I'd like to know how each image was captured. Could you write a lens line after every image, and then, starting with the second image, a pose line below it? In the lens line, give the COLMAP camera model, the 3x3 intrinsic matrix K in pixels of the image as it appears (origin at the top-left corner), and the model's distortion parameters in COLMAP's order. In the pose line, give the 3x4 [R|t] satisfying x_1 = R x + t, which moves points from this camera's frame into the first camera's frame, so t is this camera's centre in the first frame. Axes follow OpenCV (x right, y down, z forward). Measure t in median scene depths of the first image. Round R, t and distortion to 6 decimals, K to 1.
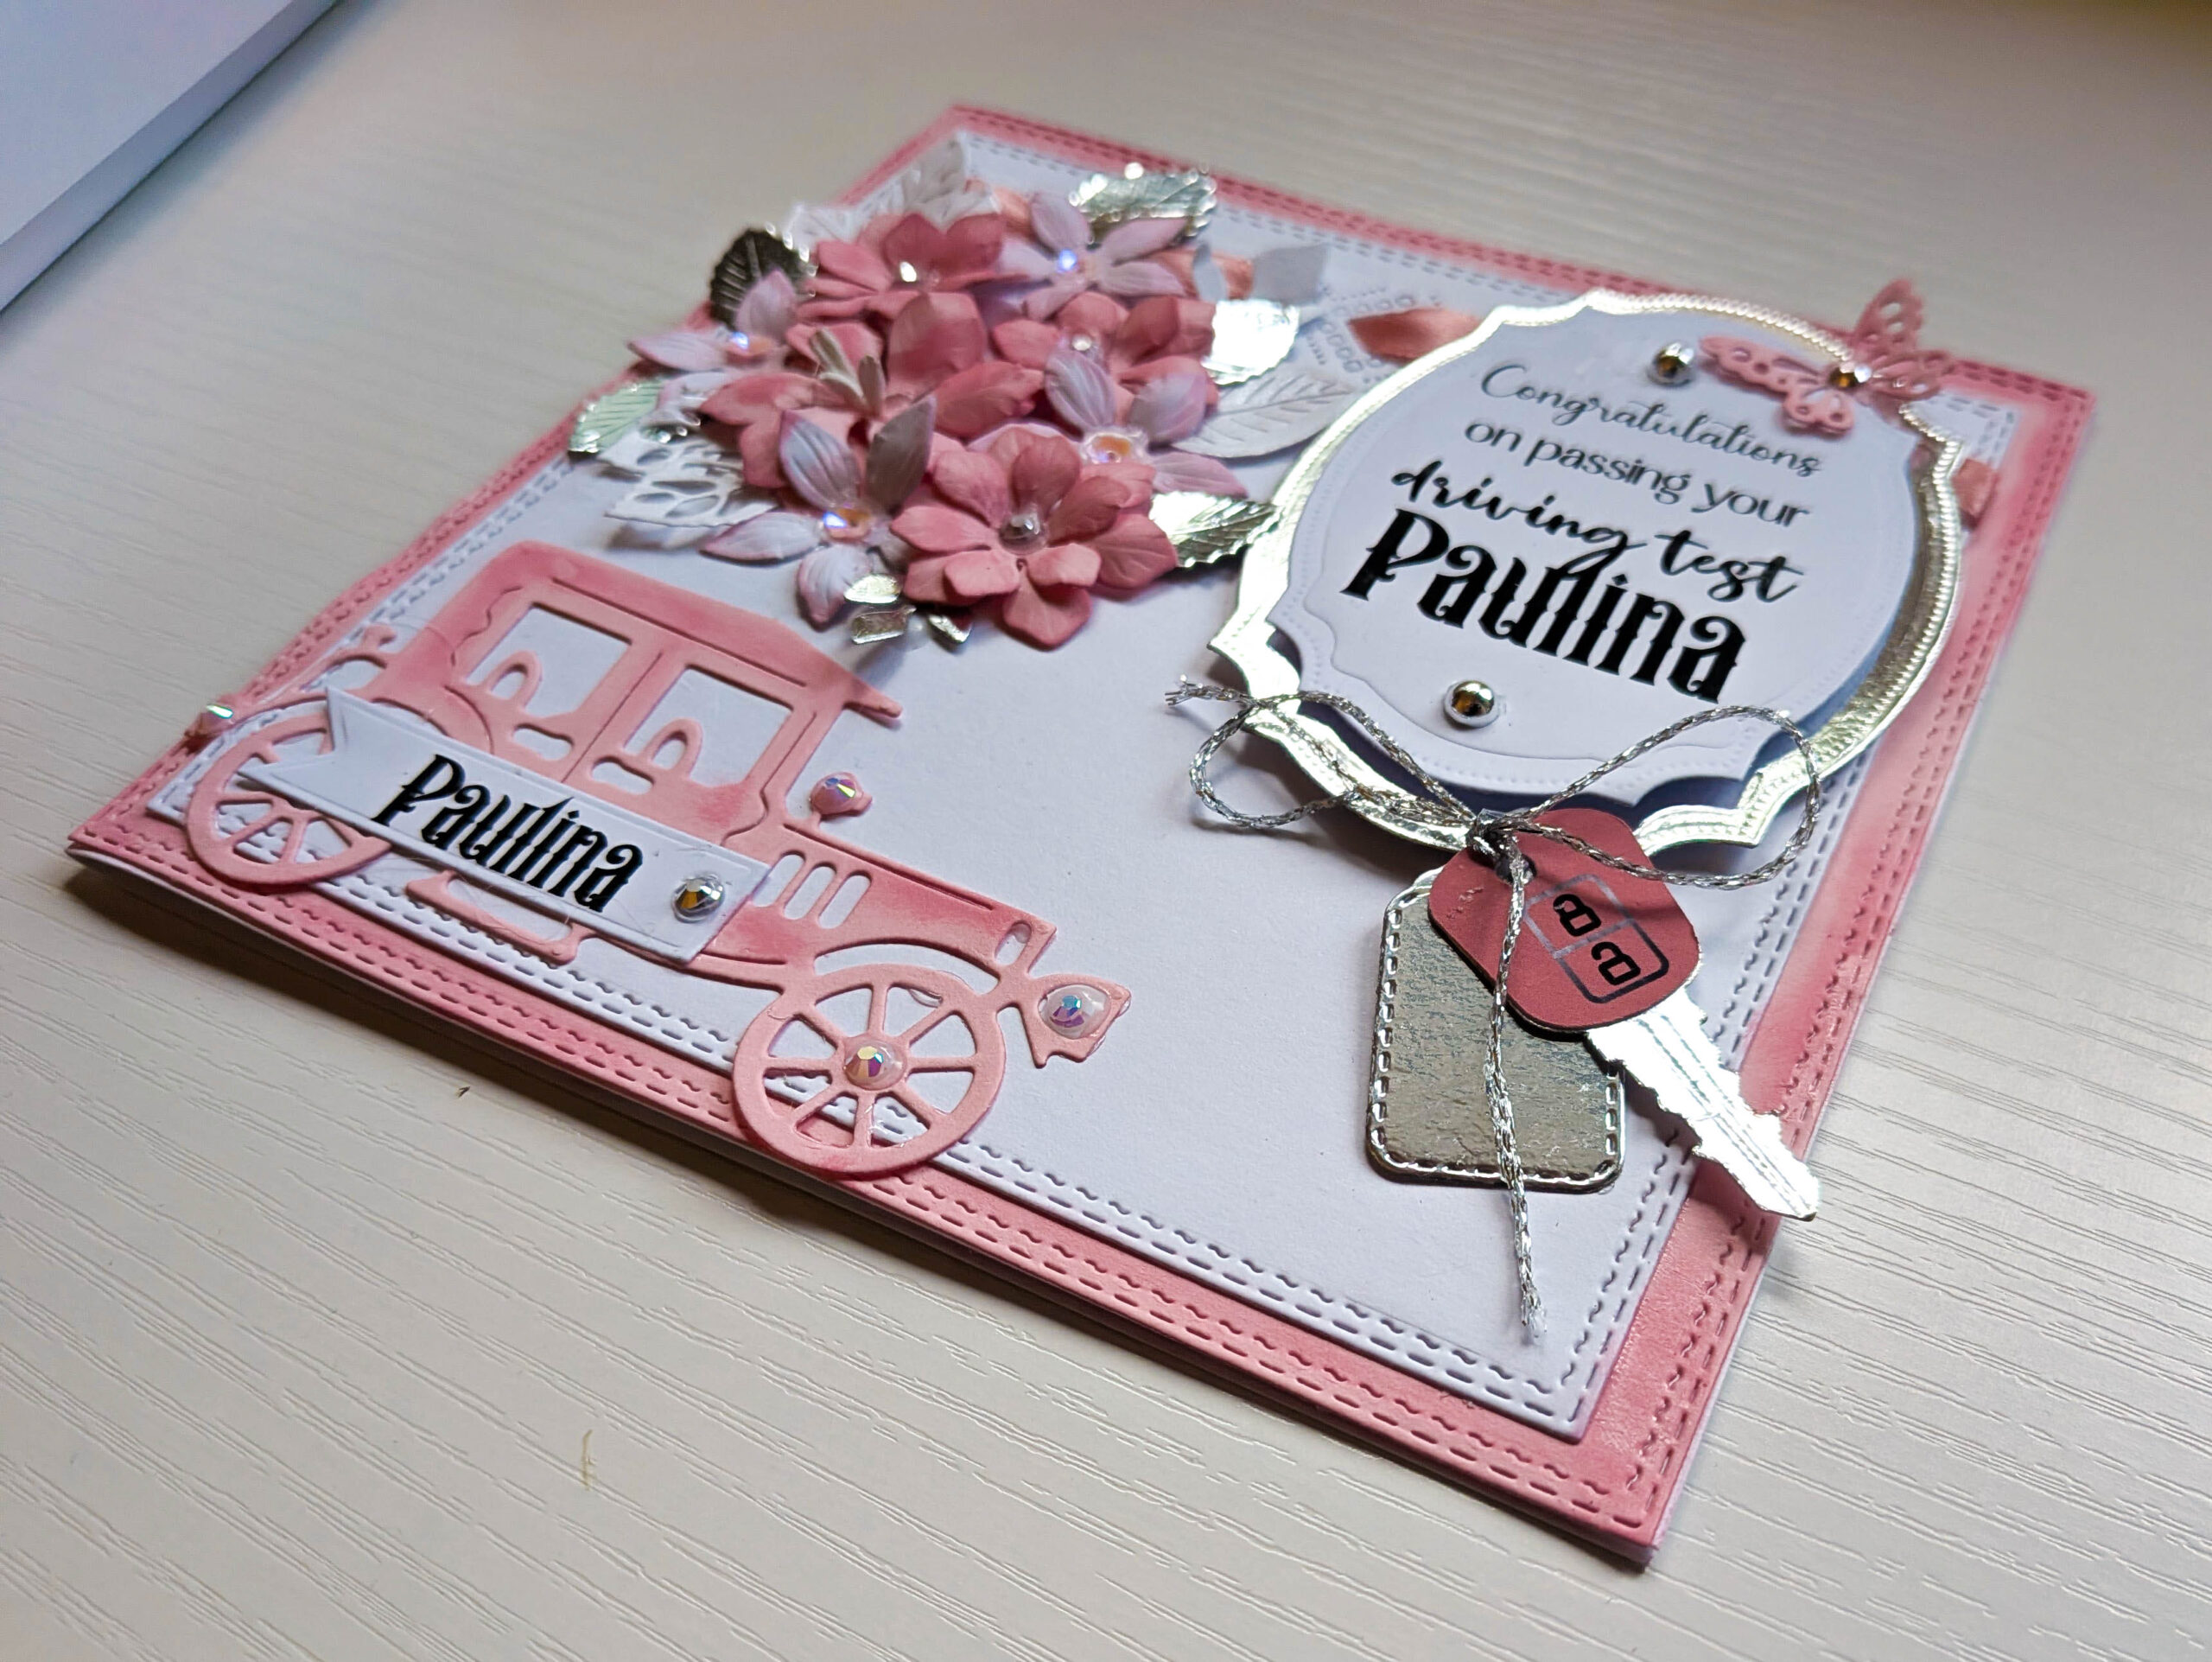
lens RADIAL K [[1874.2, 0, 1284.5], [0, 1874.2, 1059.2], [0, 0, 1]] dist [0.095675, -0.252866]
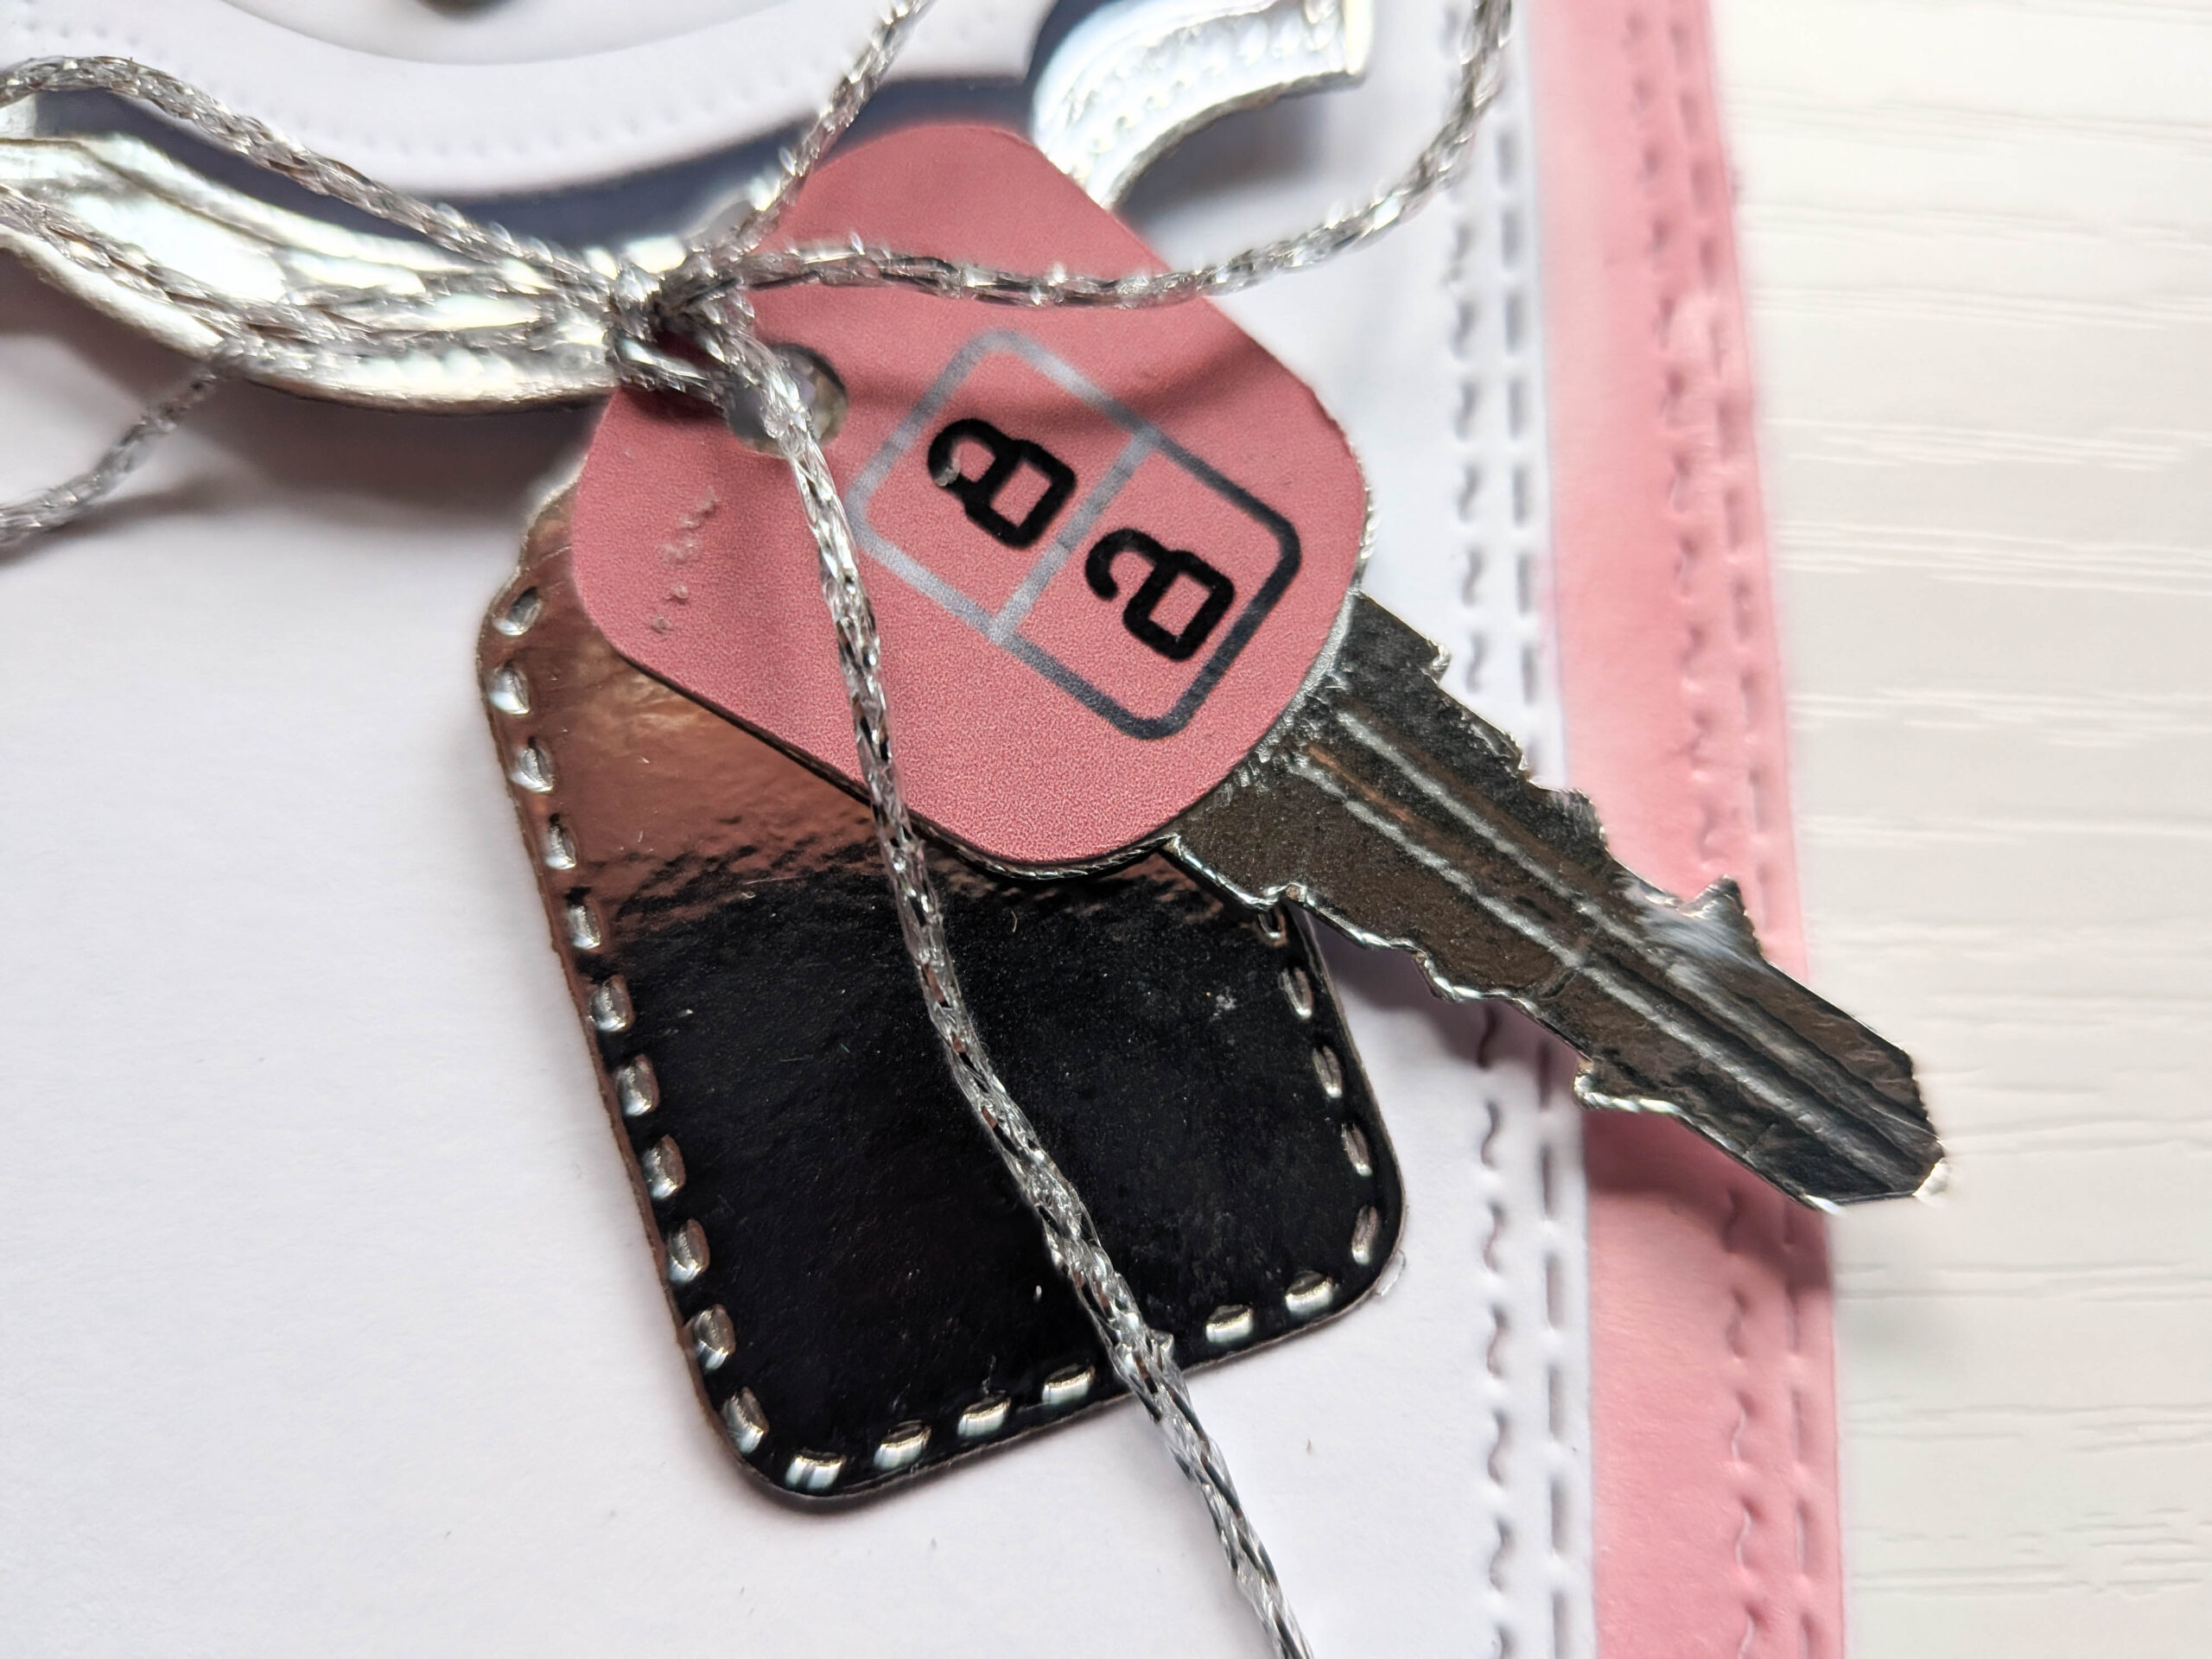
lens RADIAL K [[1733.1, 0, 1107.8], [0, 1733.1, 893.0], [0, 0, 1]] dist [0.002980, -0.162486]
pose [[0.905436, -0.409814, 0.110630, 0.095171], [0.330739, 0.844461, 0.421303, -0.125054], [-0.266079, -0.344873, 0.900147, 0.609125]]
